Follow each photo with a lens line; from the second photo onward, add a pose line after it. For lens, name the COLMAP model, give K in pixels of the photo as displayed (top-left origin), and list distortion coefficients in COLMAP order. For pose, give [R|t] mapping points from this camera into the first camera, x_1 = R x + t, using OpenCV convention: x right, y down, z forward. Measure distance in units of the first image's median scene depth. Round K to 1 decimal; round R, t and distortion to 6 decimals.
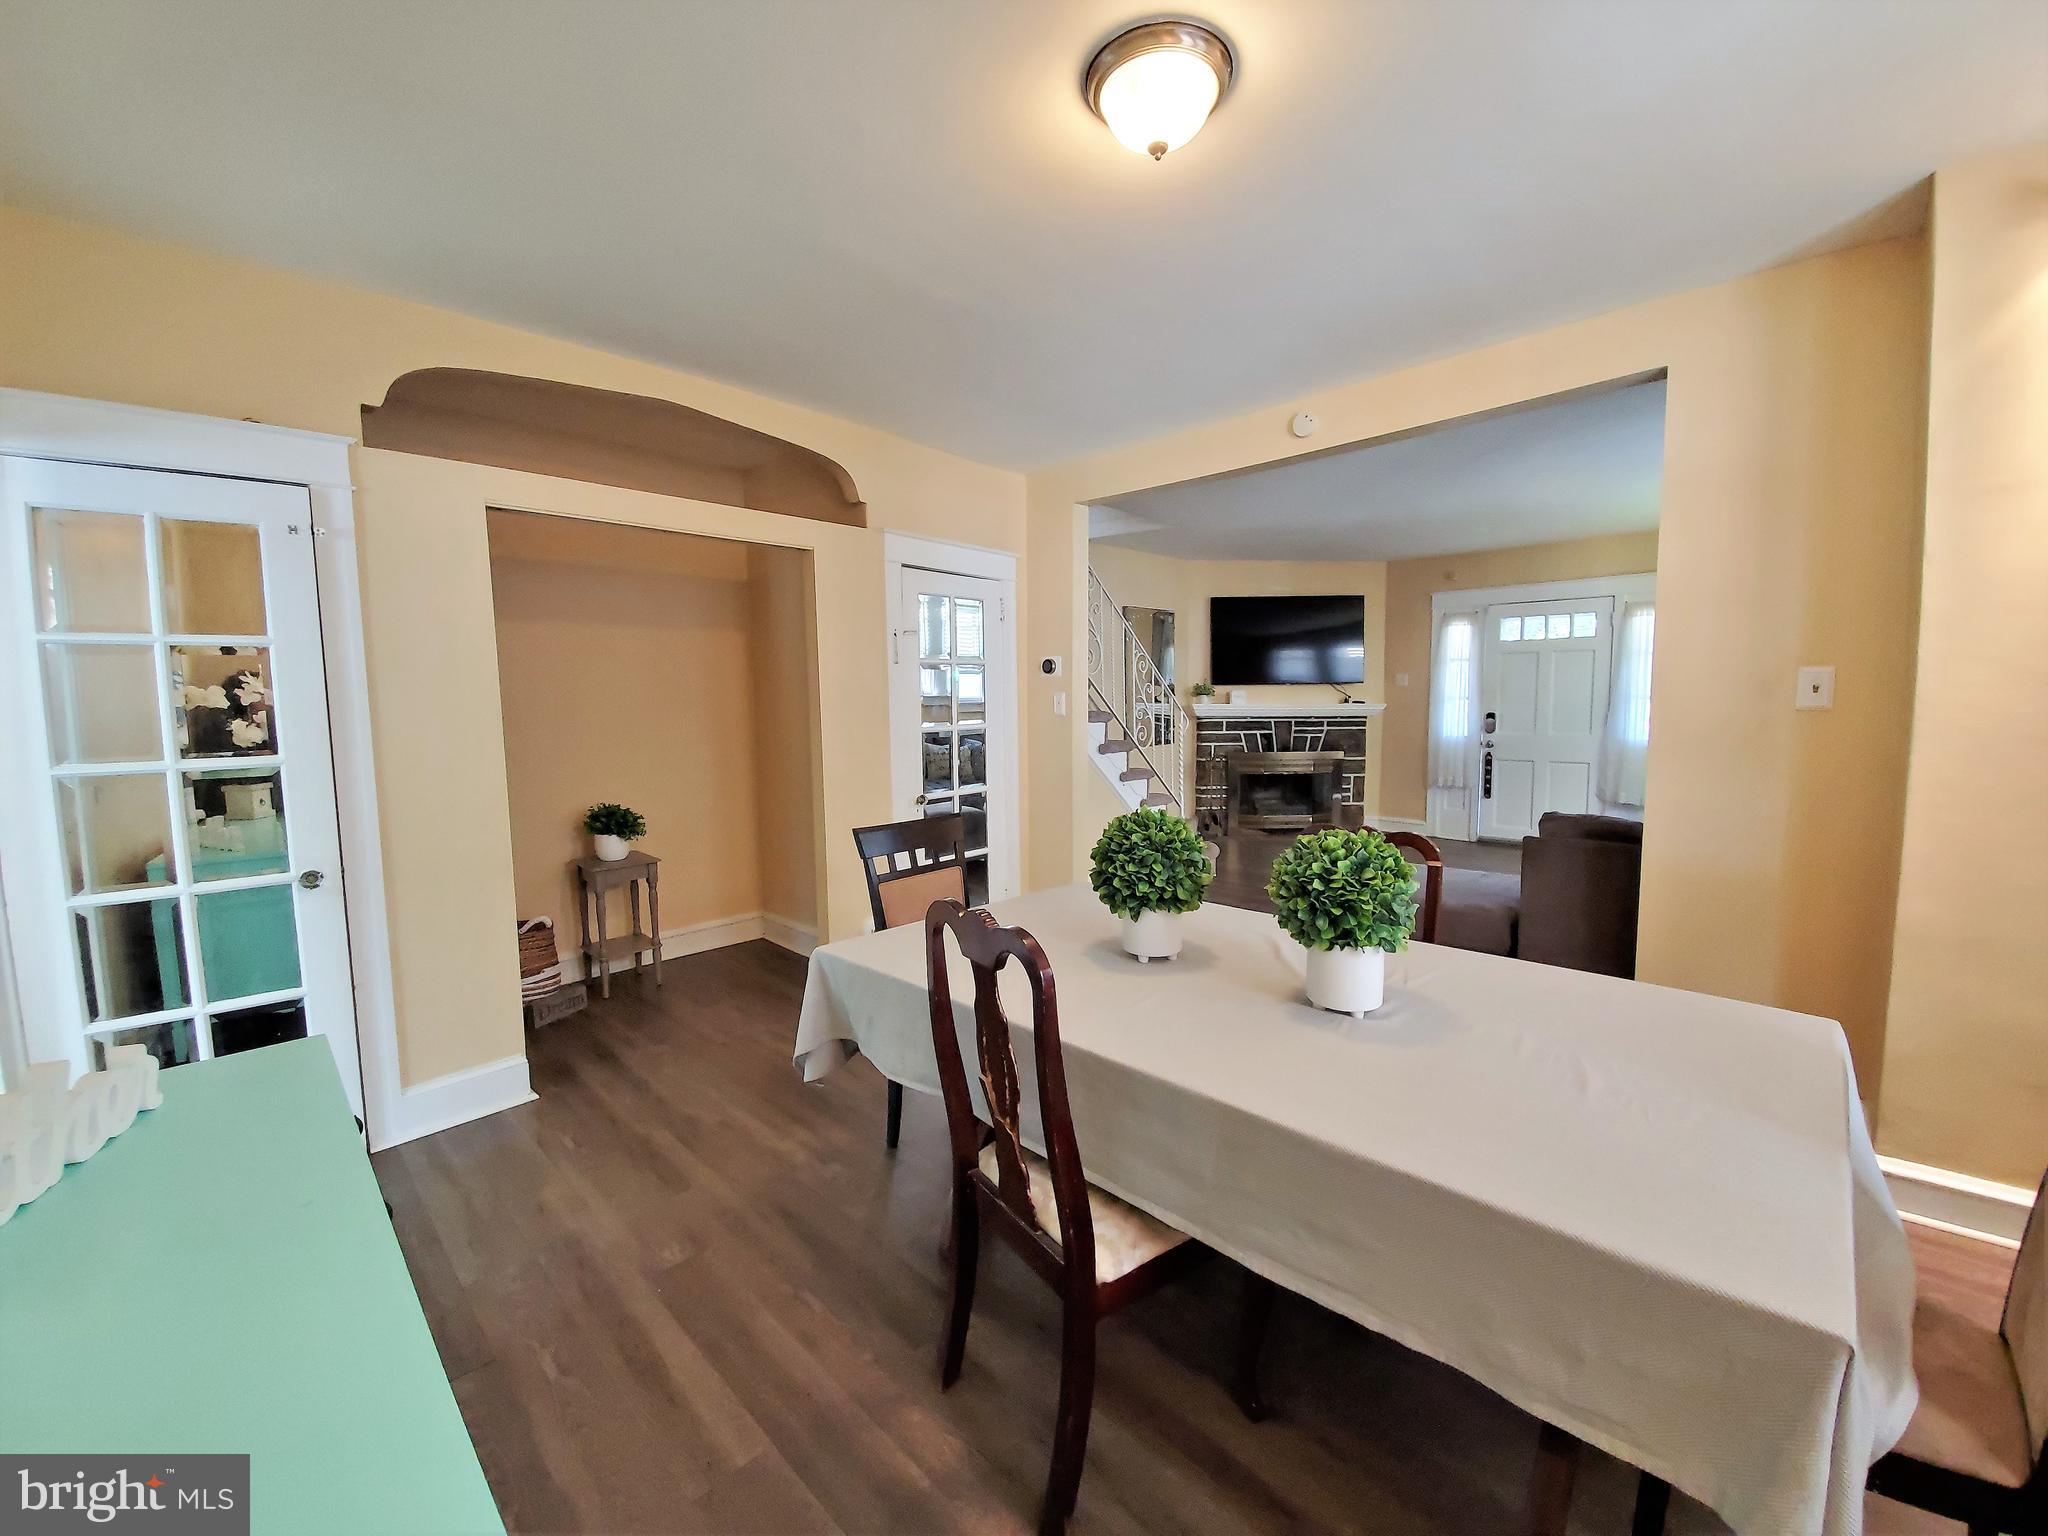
lens RADIAL K [[808.9, 0, 1032.6], [0, 808.9, 772.2], [0, 0, 1]] dist [-0.002129, -0.007940]
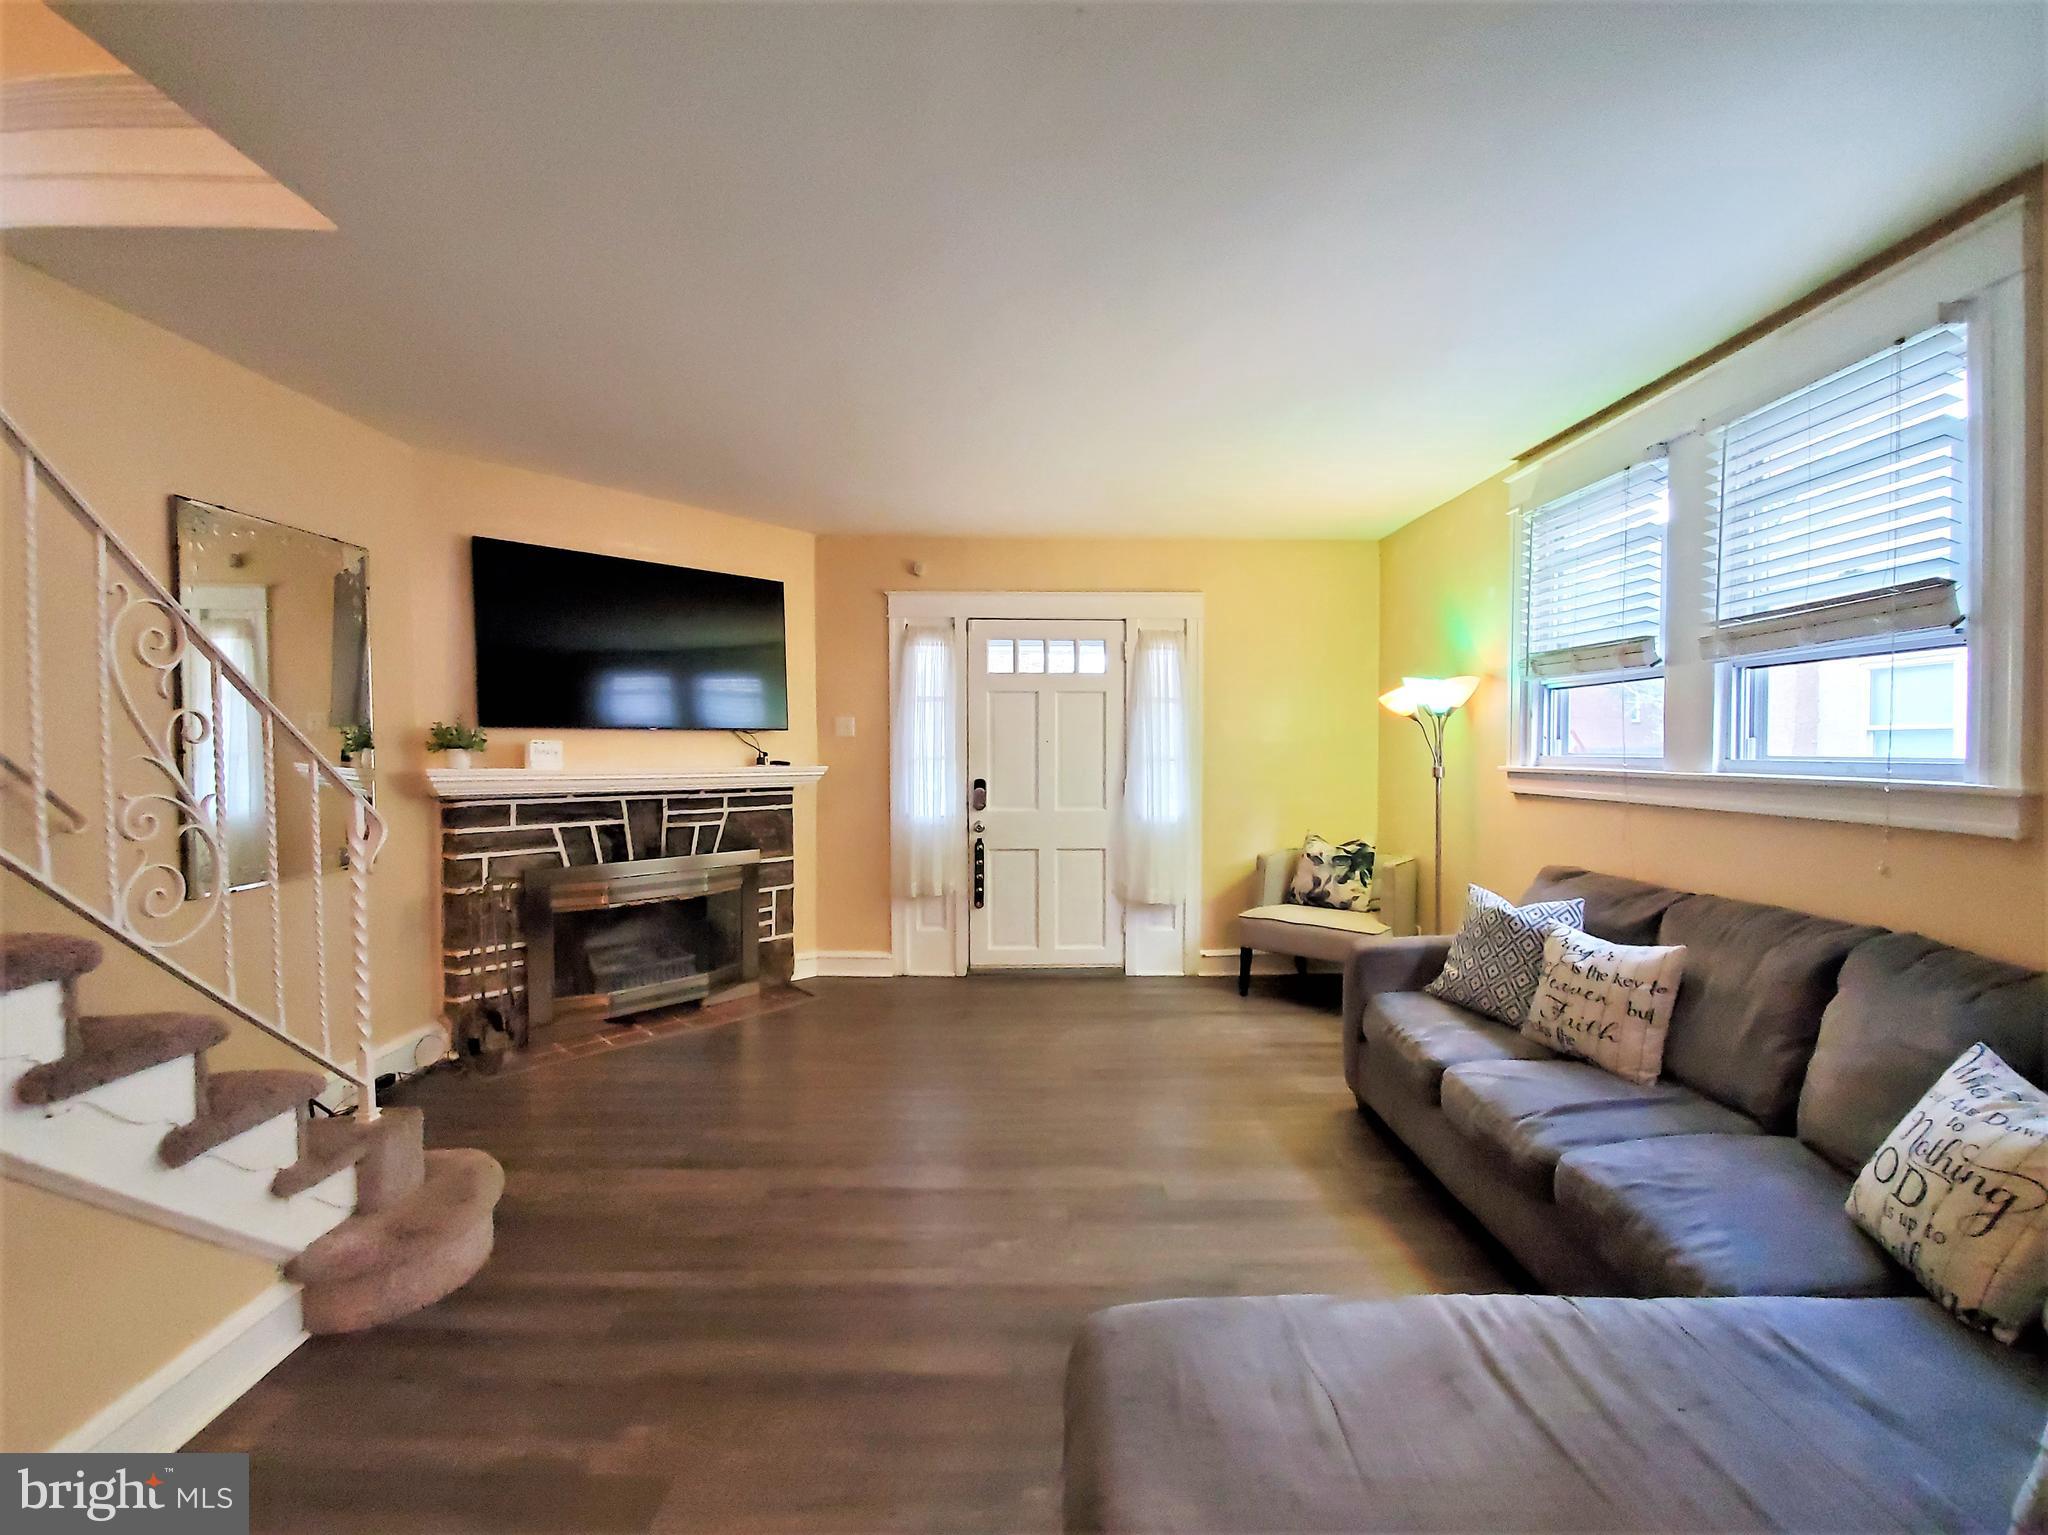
lens RADIAL K [[808.9, 0, 1050.5], [0, 808.9, 762.7], [0, 0, 1]] dist [-0.002129, -0.007940]
pose [[0.689155, -0.003925, 0.724603, 0.114198], [0.054296, 0.997454, -0.046237, -0.049122], [-0.722577, 0.071208, 0.687614, 0.456259]]
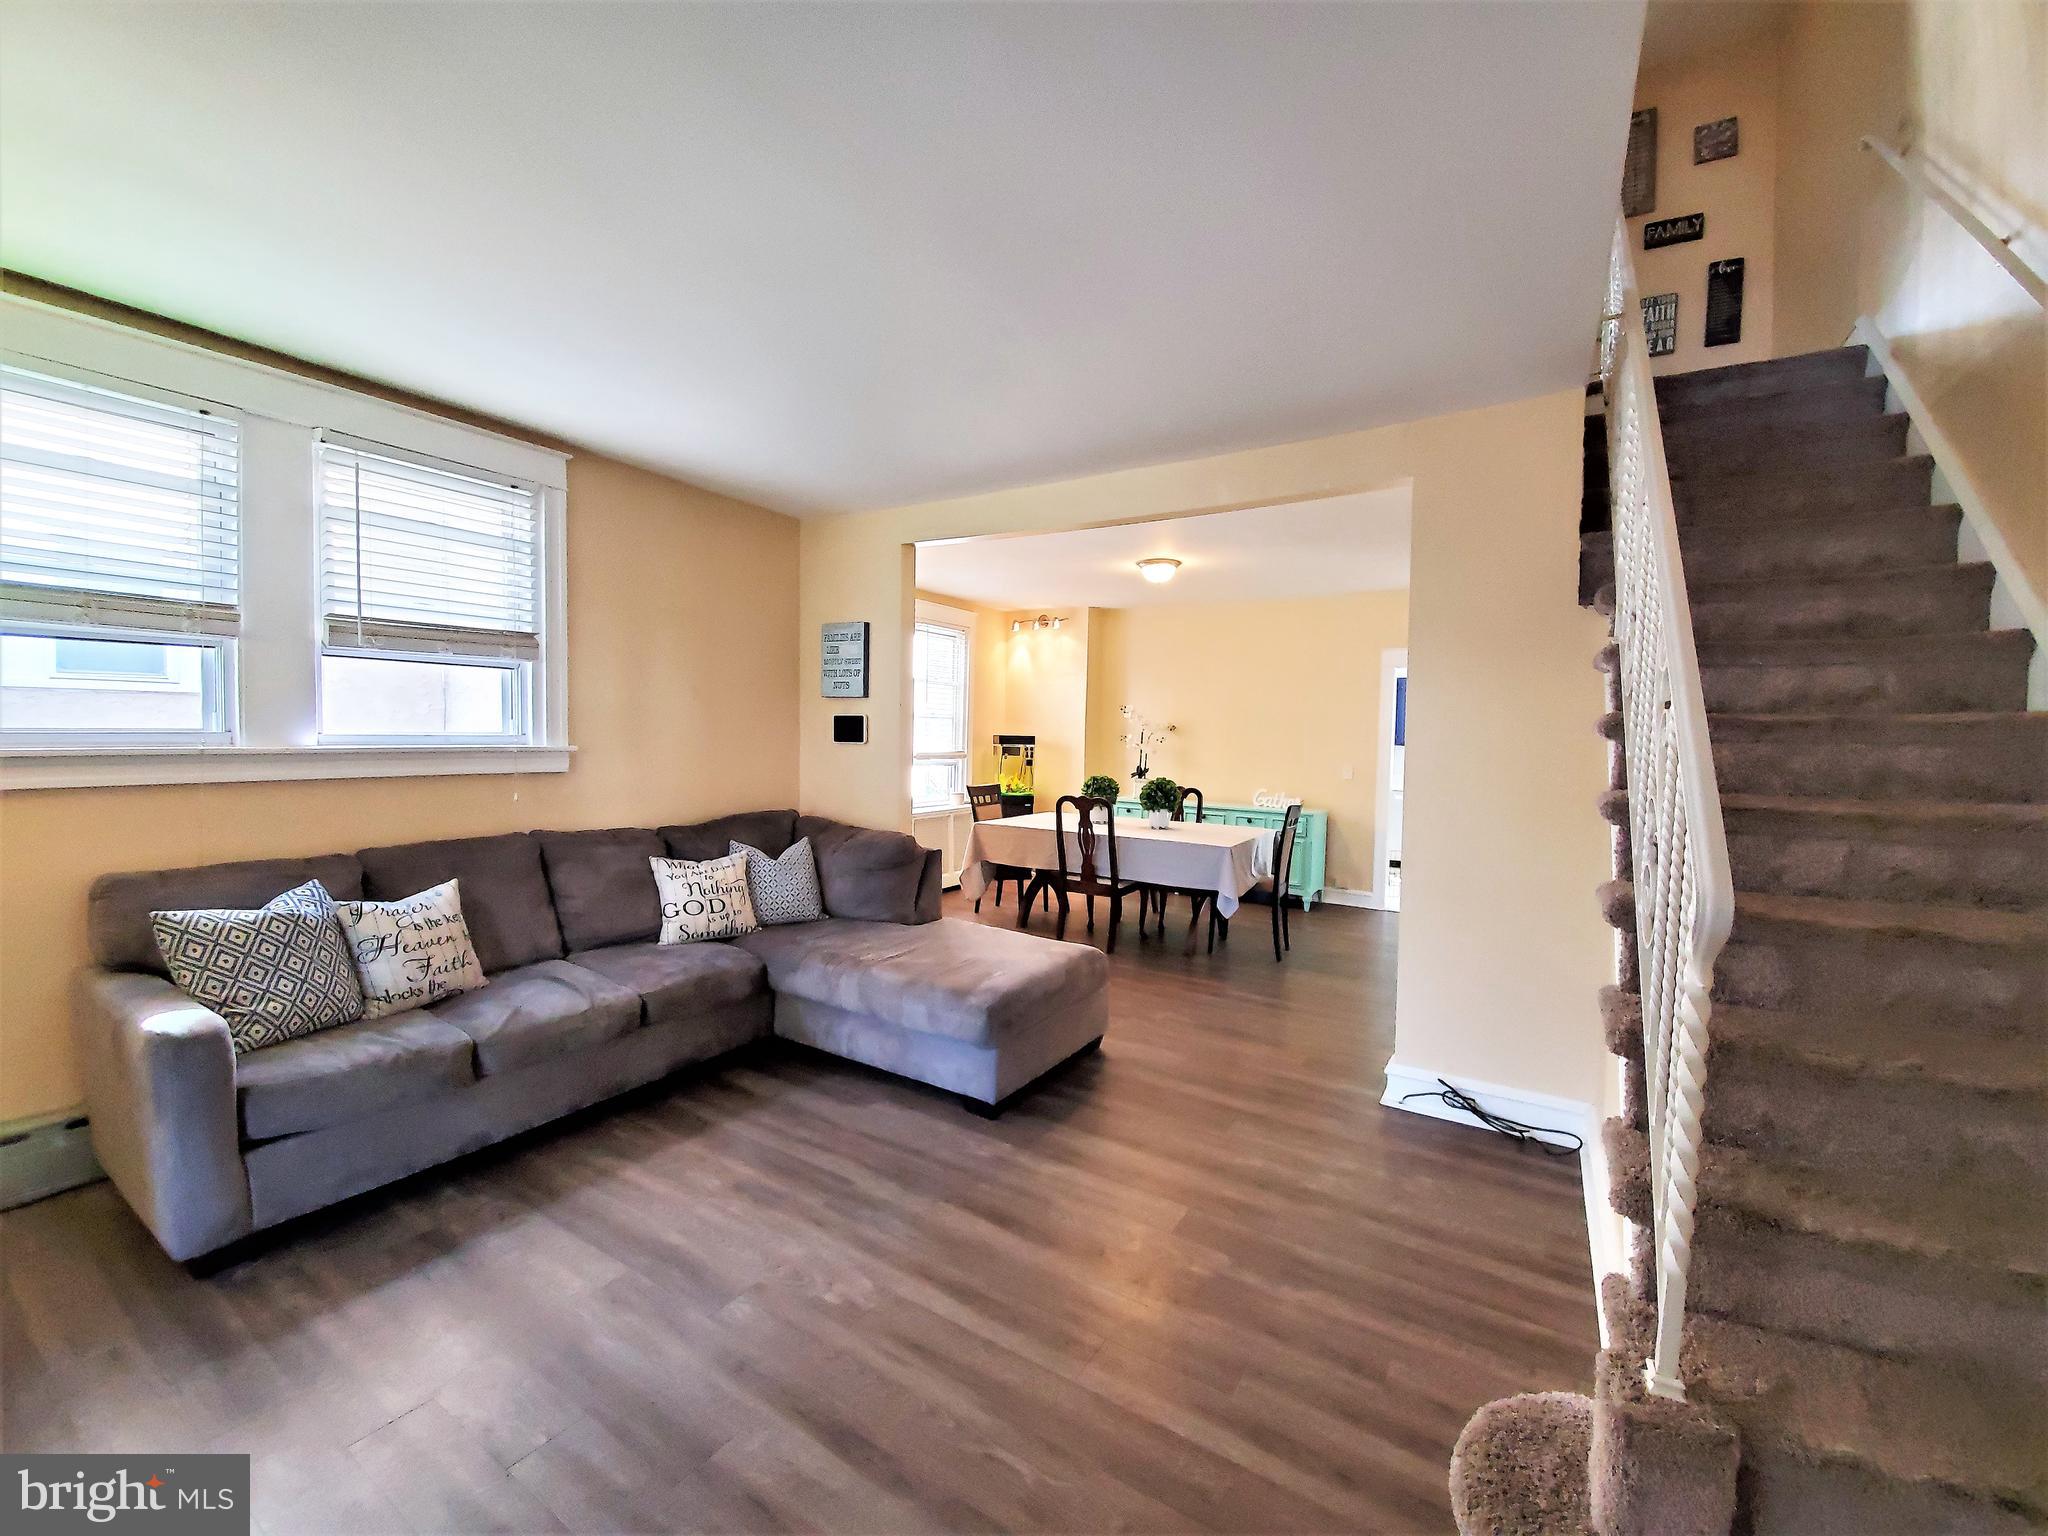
lens RADIAL K [[808.9, 0, 1045.6], [0, 808.9, 775.4], [0, 0, 1]] dist [-0.002129, -0.007940]
pose [[-0.972225, 0.005807, -0.233975, 0.302429], [-0.026741, 0.990390, 0.135695, -0.090035], [0.232514, 0.138183, -0.962727, 0.913651]]
